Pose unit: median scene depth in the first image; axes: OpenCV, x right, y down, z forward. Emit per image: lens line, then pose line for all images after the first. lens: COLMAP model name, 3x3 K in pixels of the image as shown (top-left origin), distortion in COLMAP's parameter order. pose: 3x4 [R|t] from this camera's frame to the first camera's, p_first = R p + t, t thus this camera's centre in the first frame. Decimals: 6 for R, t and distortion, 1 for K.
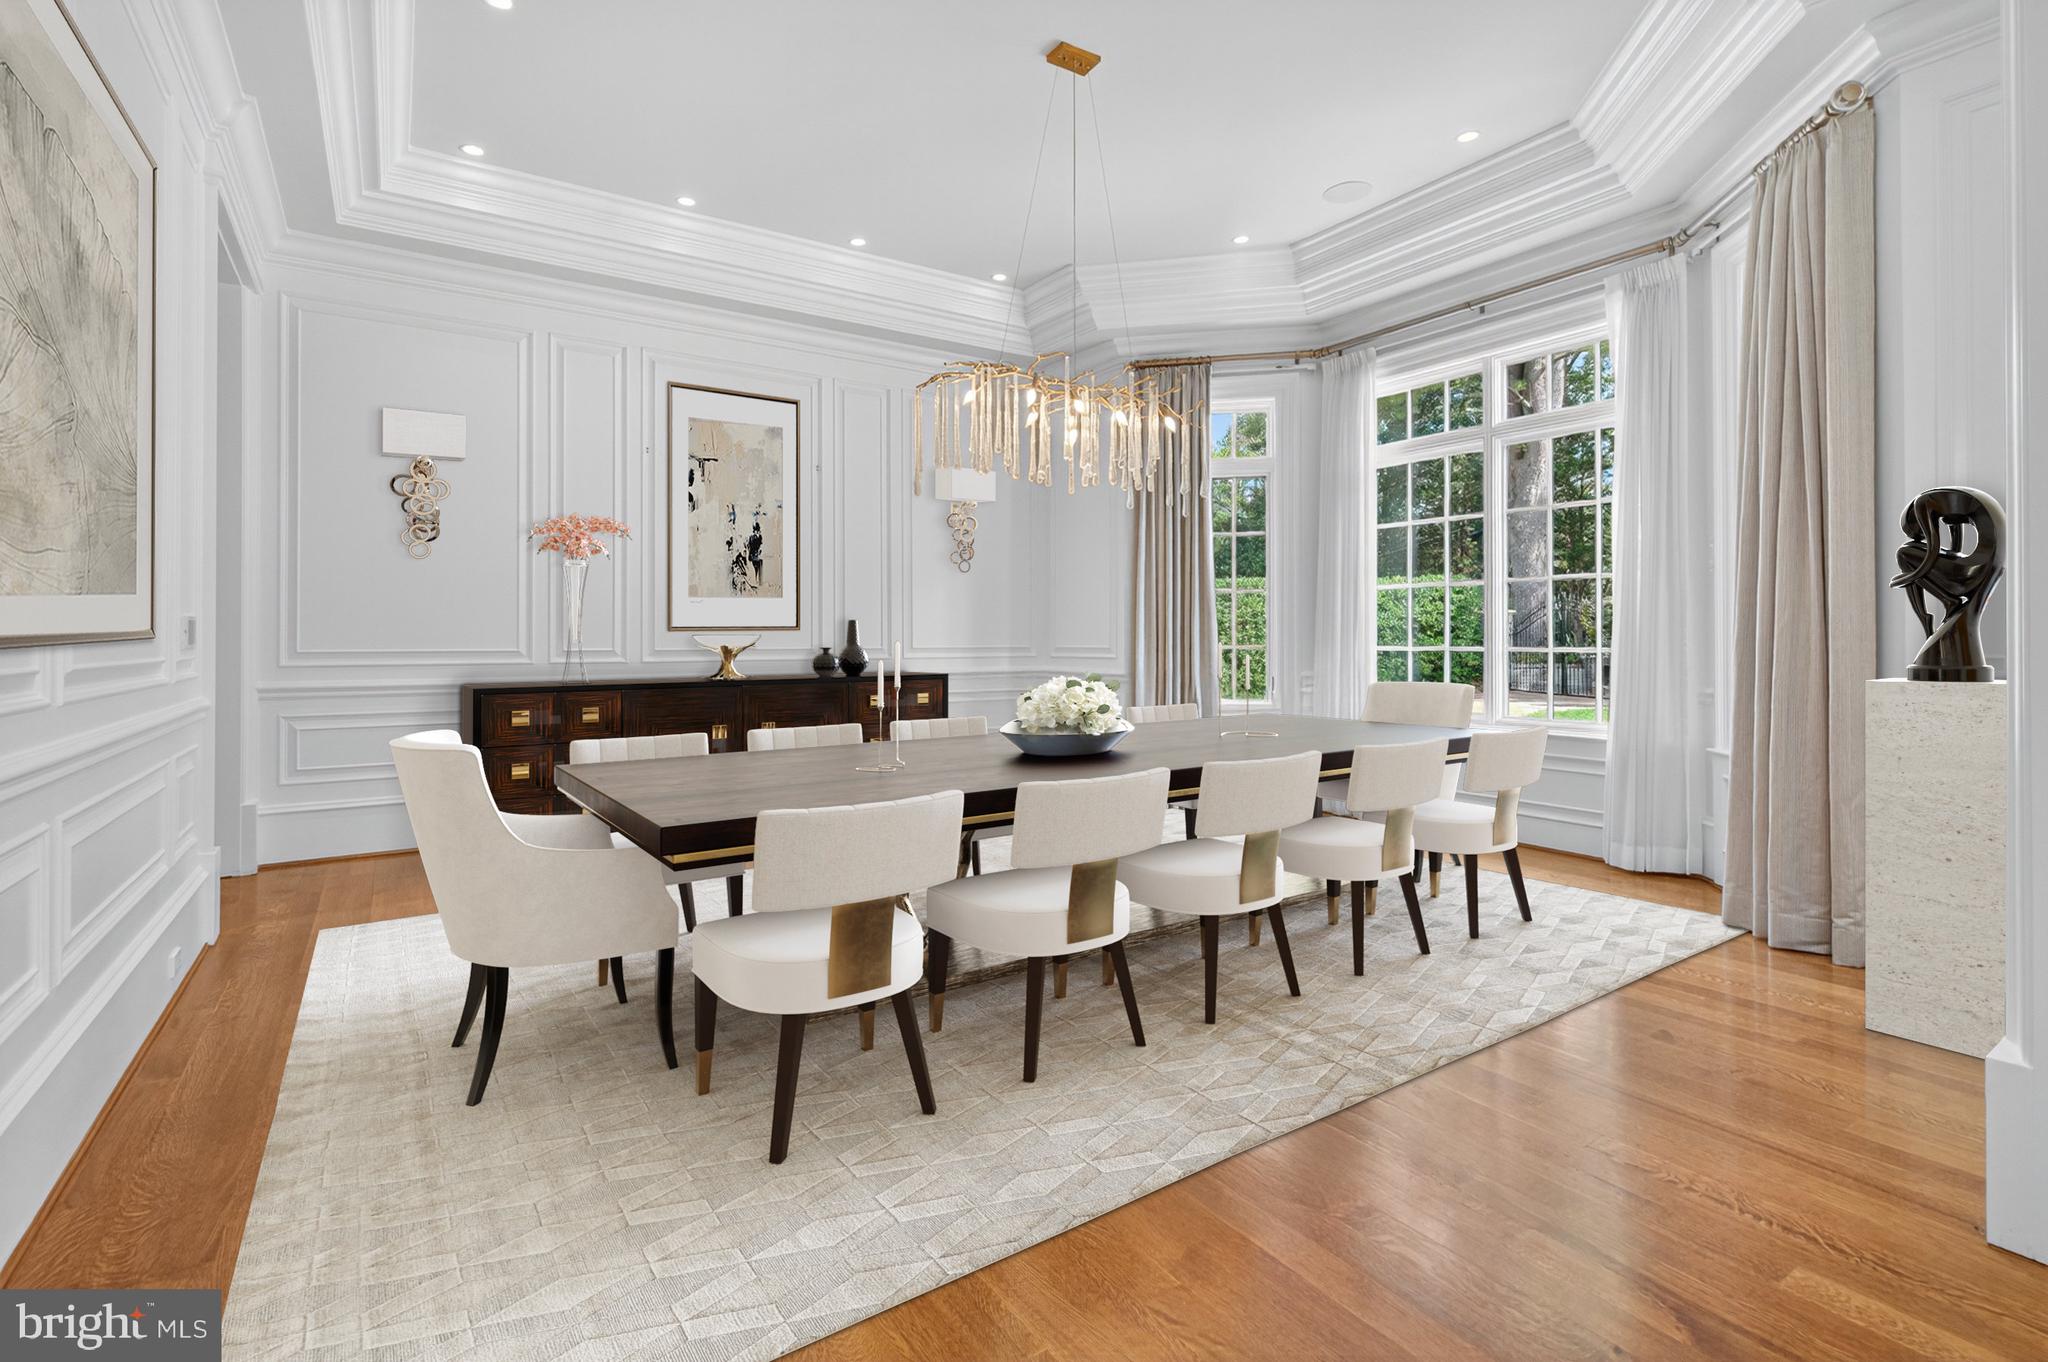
lens RADIAL K [[935.3, 0, 1024.3], [0, 935.3, 629.1], [0, 0, 1]] dist [-0.000034, -0.000020]
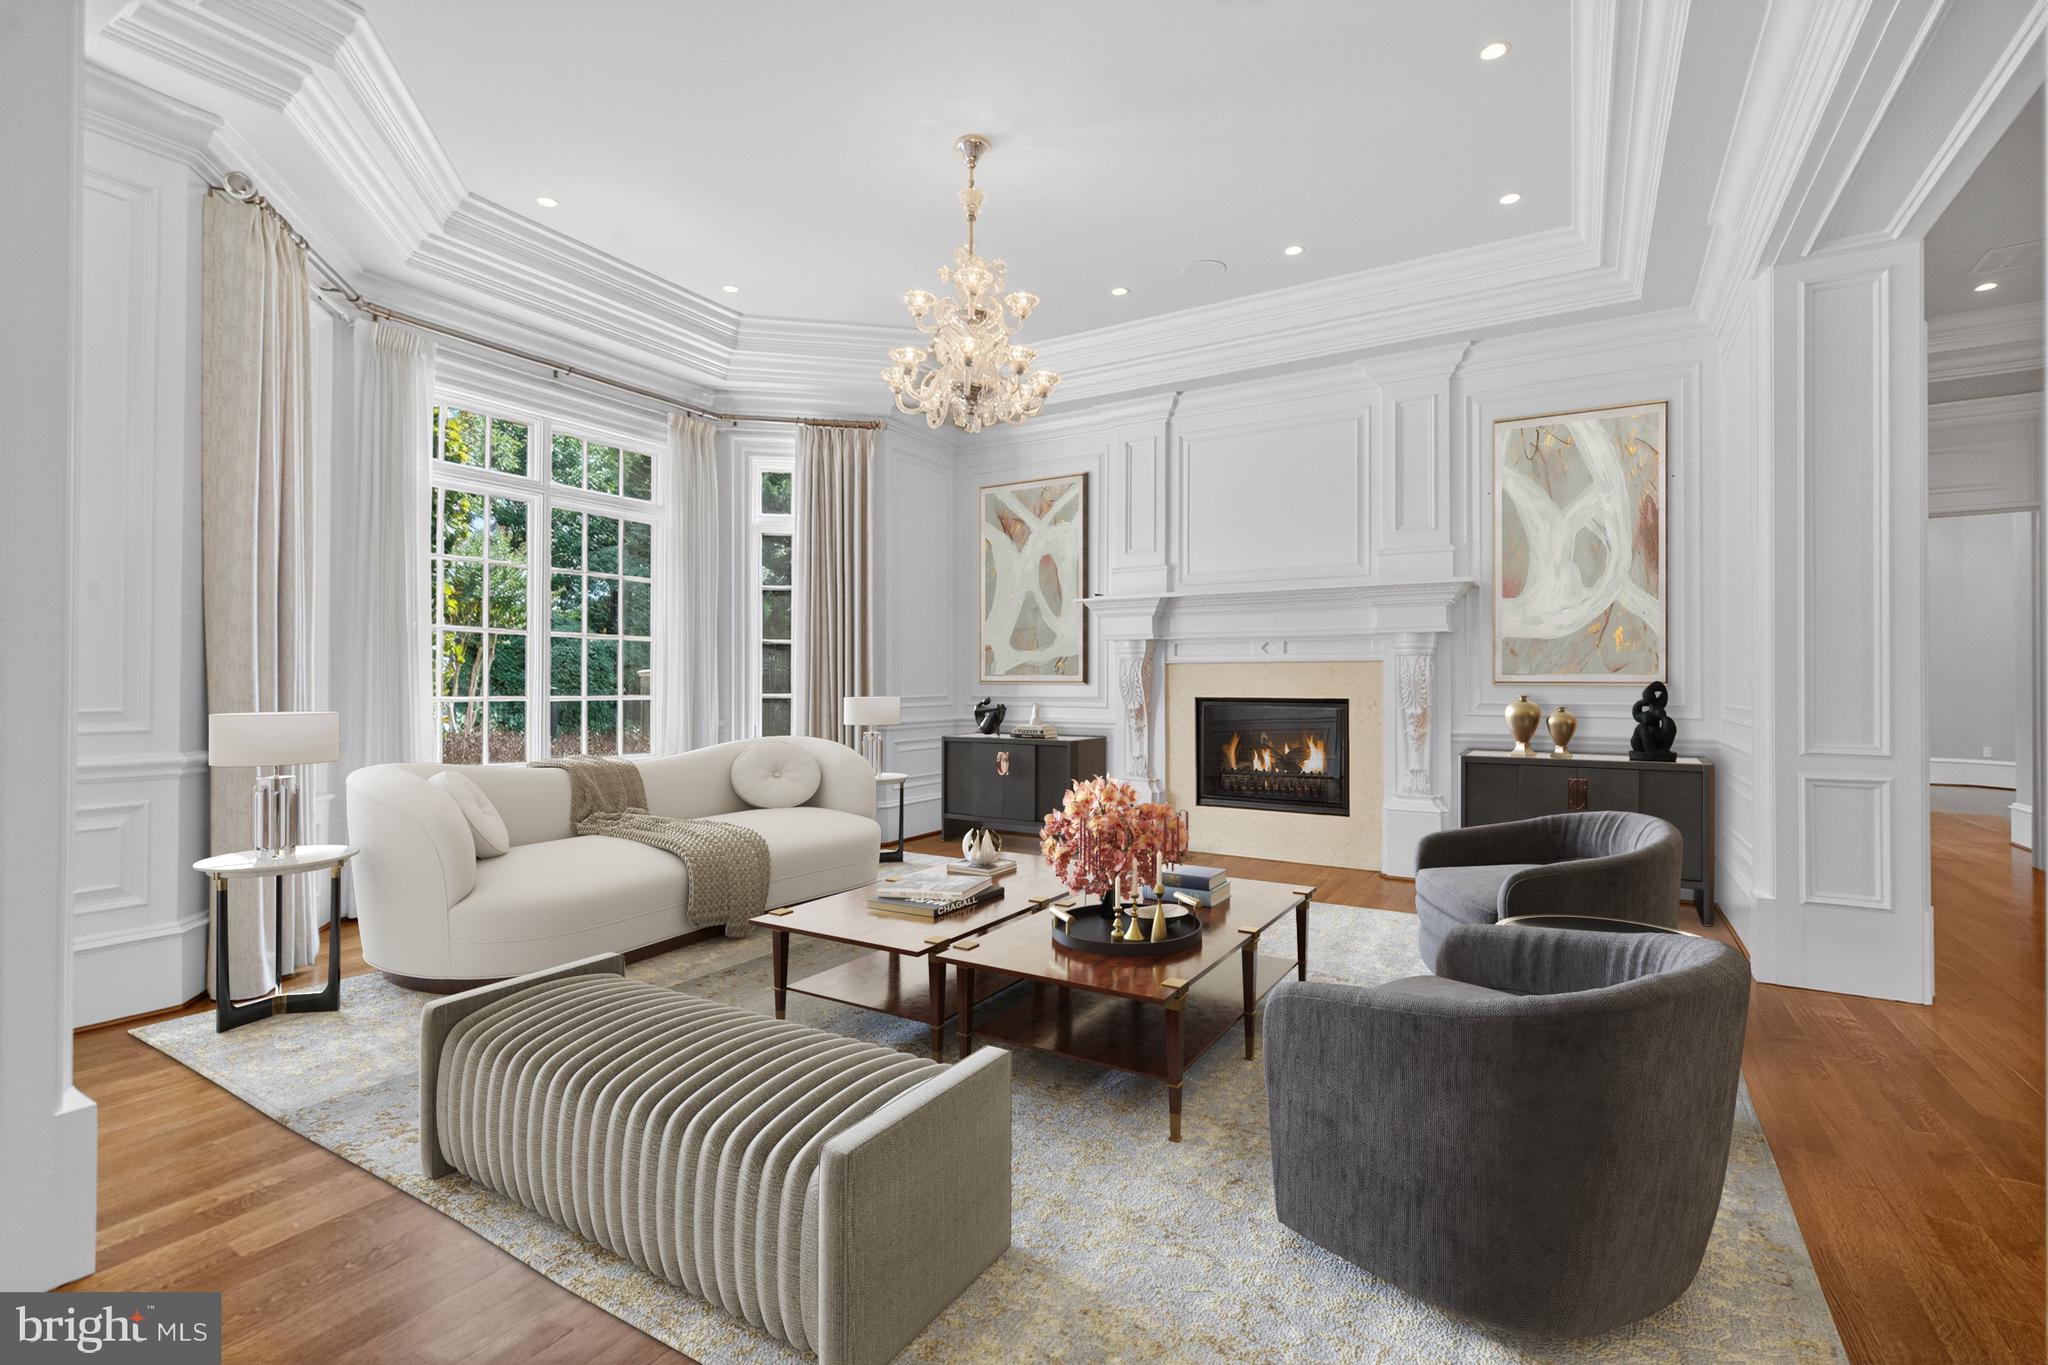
lens RADIAL K [[935.3, 0, 1024.3], [0, 935.3, 630.6], [0, 0, 1]] dist [-0.000034, -0.000020]
pose [[-0.431868, 0.061695, 0.899824, -0.658254], [-0.000899, 0.997628, -0.068832, 0.013905], [-0.901936, -0.030535, -0.430788, 0.983228]]
